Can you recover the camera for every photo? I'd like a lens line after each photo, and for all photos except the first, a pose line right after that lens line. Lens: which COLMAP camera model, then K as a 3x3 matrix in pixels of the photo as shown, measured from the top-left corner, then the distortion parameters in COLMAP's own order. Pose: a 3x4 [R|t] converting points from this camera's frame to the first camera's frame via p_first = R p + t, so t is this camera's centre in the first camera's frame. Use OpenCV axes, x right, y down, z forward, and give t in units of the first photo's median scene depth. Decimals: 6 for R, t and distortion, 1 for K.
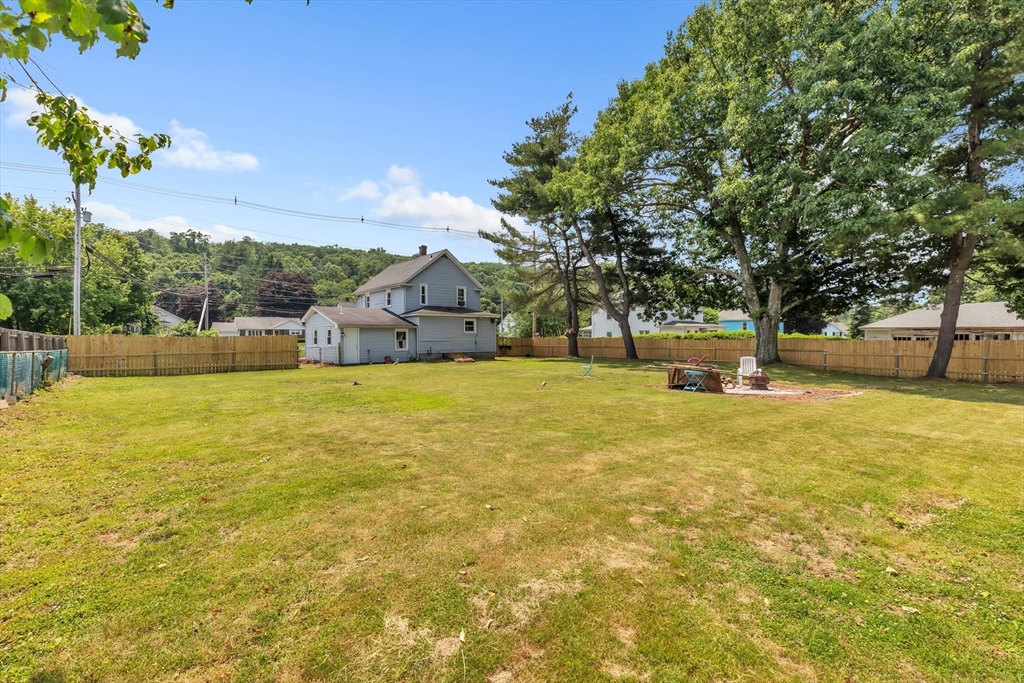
lens RADIAL K [[464.4, 0, 509.1], [0, 464.4, 348.9], [0, 0, 1]] dist [0.002690, 0.002897]
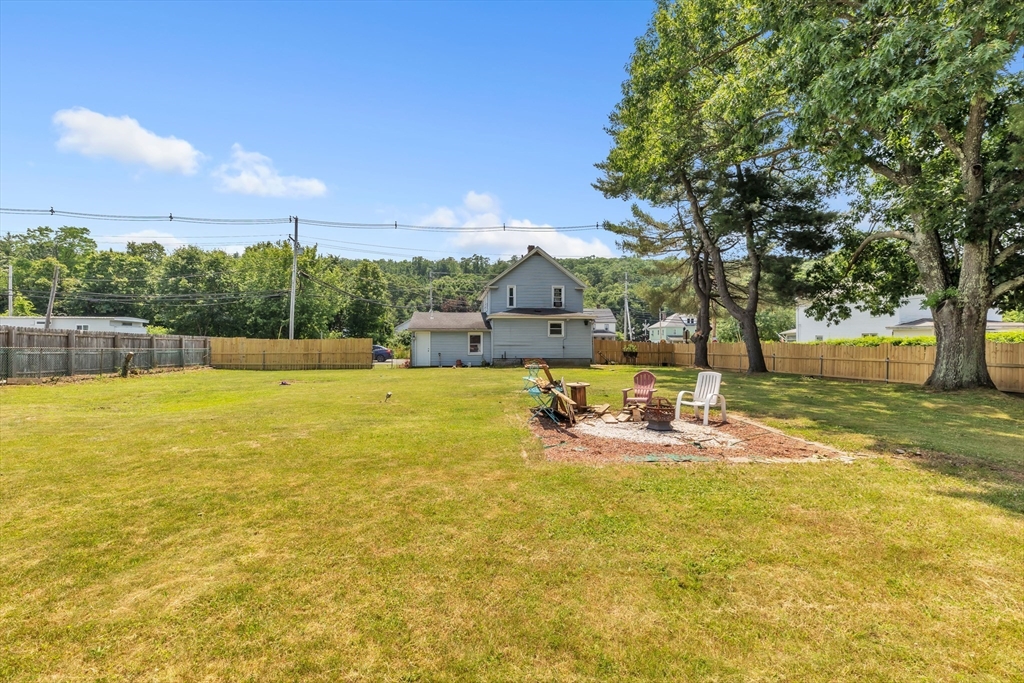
lens RADIAL K [[464.4, 0, 506.6], [0, 464.4, 337.5], [0, 0, 1]] dist [0.002690, 0.002897]
pose [[0.842840, -0.001357, -0.538163, 0.318459], [-0.019140, 0.999289, -0.032495, -0.001752], [0.537824, 0.037689, 0.842214, 0.195475]]
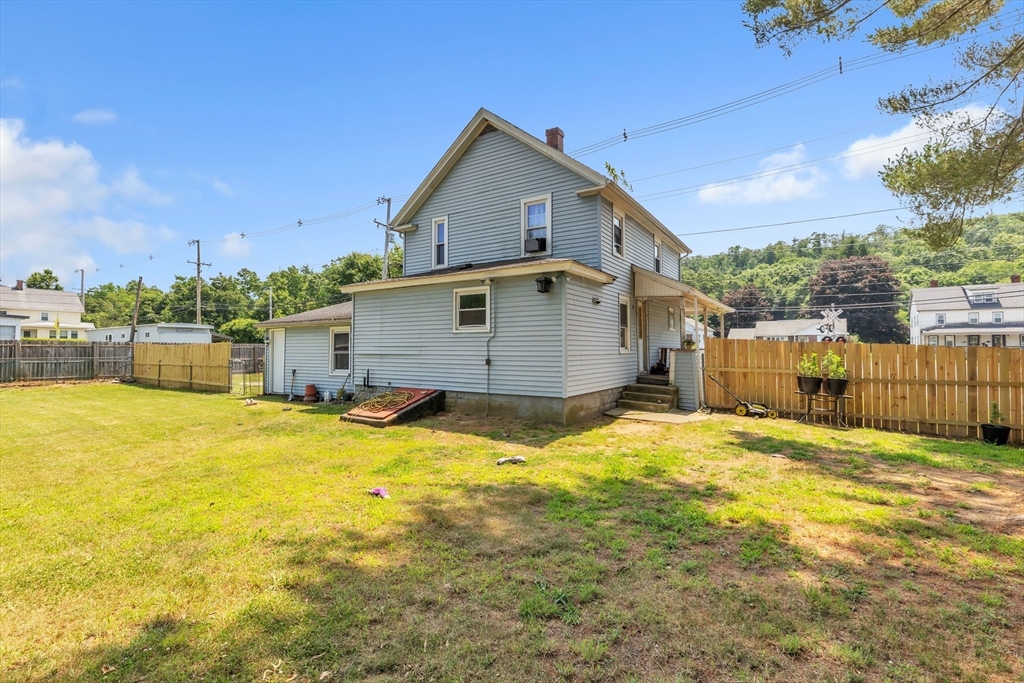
lens RADIAL K [[464.4, 0, 505.3], [0, 464.4, 340.5], [0, 0, 1]] dist [0.002690, 0.002897]
pose [[0.300186, -0.011706, -0.953809, 0.226512], [-0.023010, 0.999545, -0.019508, -0.022656], [0.953603, 0.027803, 0.299780, 0.930588]]
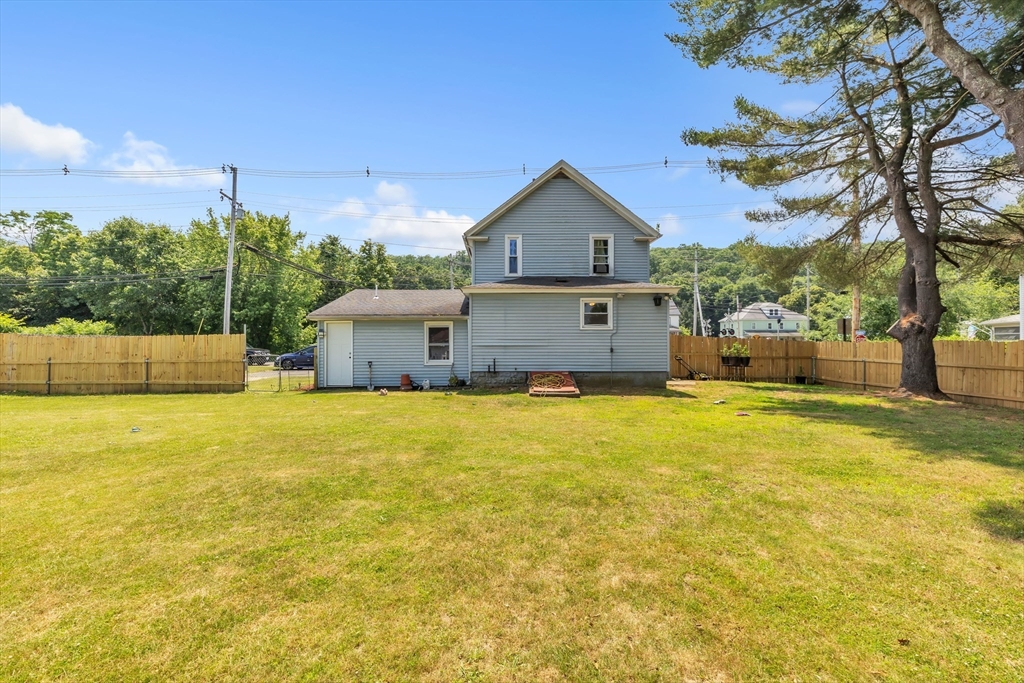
lens RADIAL K [[464.4, 0, 509.5], [0, 464.4, 341.2], [0, 0, 1]] dist [0.002690, 0.002897]
pose [[0.781936, 0.003759, -0.623348, 0.131778], [-0.017434, 0.999723, -0.015841, -0.013912], [0.623115, 0.023254, 0.781784, 0.596644]]
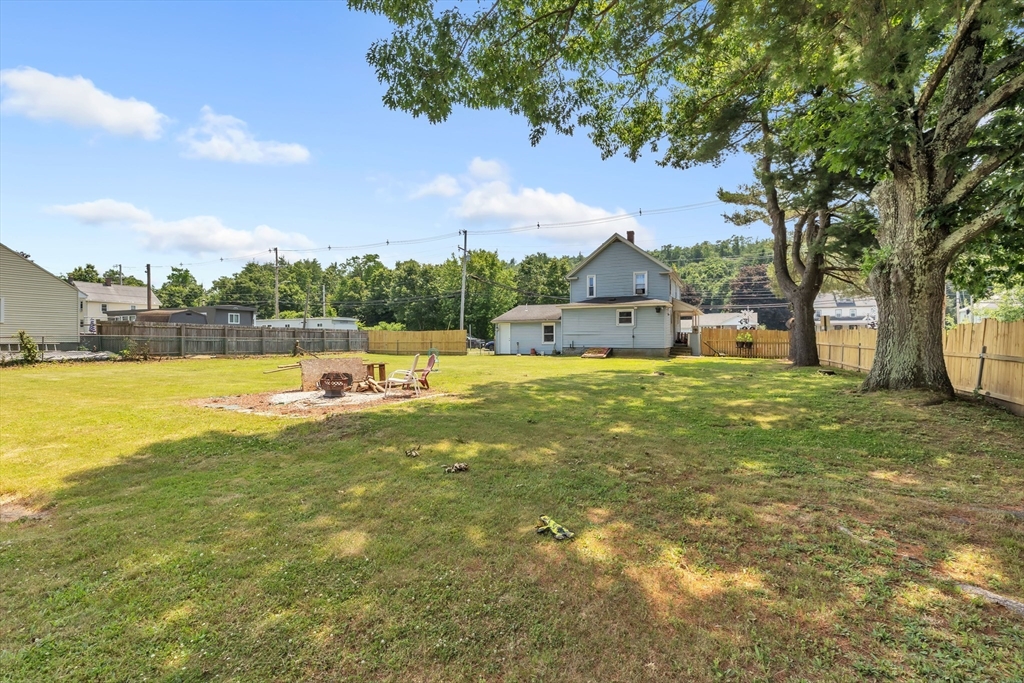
lens RADIAL K [[464.4, 0, 503.6], [0, 464.4, 339.0], [0, 0, 1]] dist [0.002690, 0.002897]
pose [[0.421134, 0.007825, -0.906965, 0.604371], [-0.020884, 0.999781, -0.001072, -0.003581], [0.906758, 0.019393, 0.421205, 0.435038]]
